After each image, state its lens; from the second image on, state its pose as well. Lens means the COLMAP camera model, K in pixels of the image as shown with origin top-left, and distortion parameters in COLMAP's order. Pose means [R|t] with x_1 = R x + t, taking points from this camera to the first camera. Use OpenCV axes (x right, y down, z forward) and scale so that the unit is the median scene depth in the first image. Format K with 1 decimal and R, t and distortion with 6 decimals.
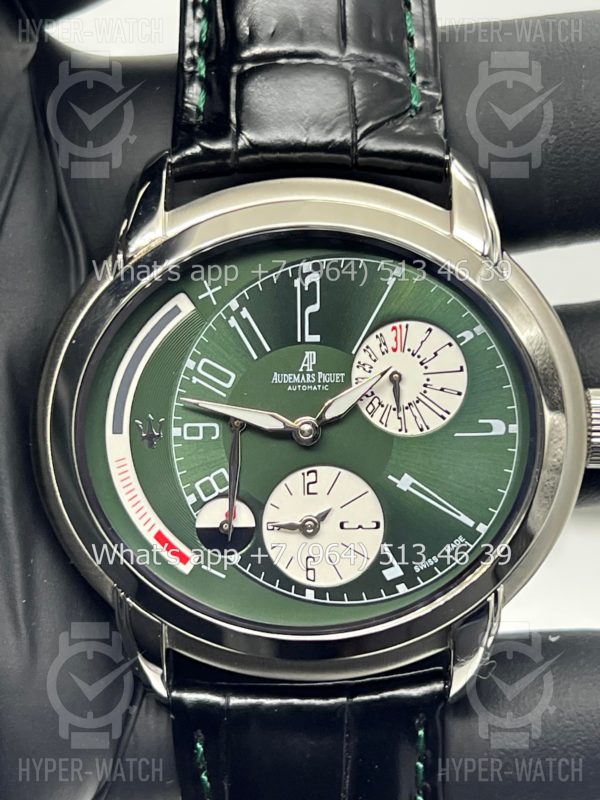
lens RADIAL K [[1831.4, 0, 296.1], [0, 1831.4, 411.5], [0, 0, 1]] dist [0.207111, 0.000000]
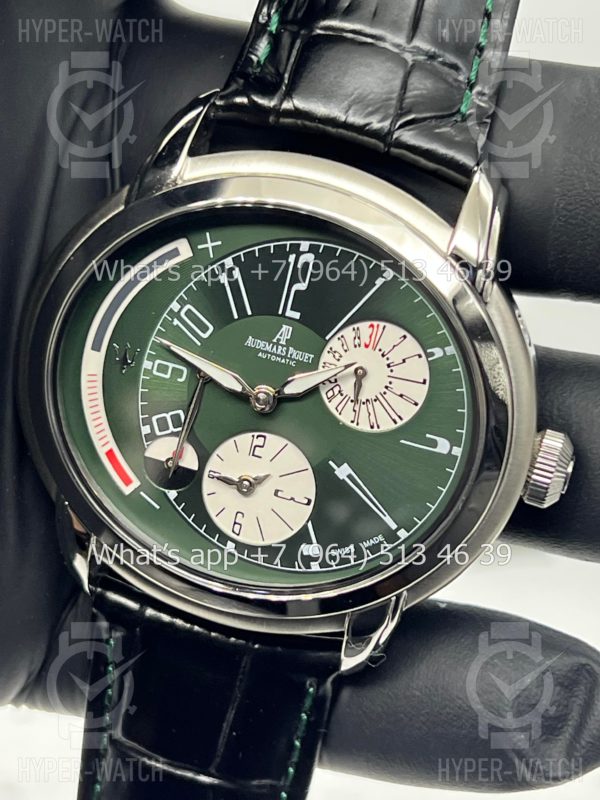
lens RADIAL K [[1831.4, 0, 304.2], [0, 1831.4, 393.6], [0, 0, 1]] dist [0.207111, 0.000000]
pose [[0.952850, 0.273872, -0.130653, 0.161817], [-0.253442, 0.955070, 0.153653, -0.157134], [0.166864, -0.113296, 0.979449, -0.015888]]
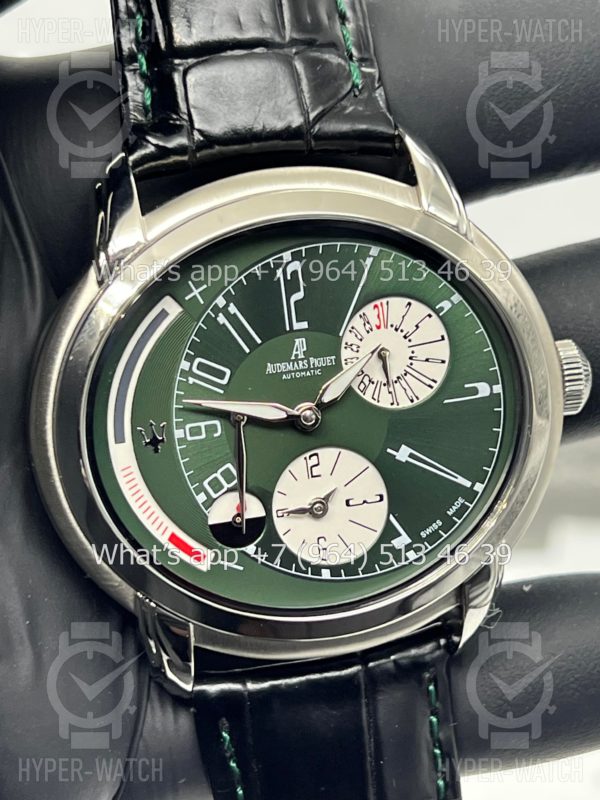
lens RADIAL K [[1831.4, 0, 297.5], [0, 1831.4, 405.7], [0, 0, 1]] dist [0.207111, 0.000000]
pose [[0.972095, -0.126650, 0.197463, -0.198824], [0.117462, 0.991405, 0.057617, -0.054520], [-0.203063, -0.032815, 0.978616, 0.001779]]
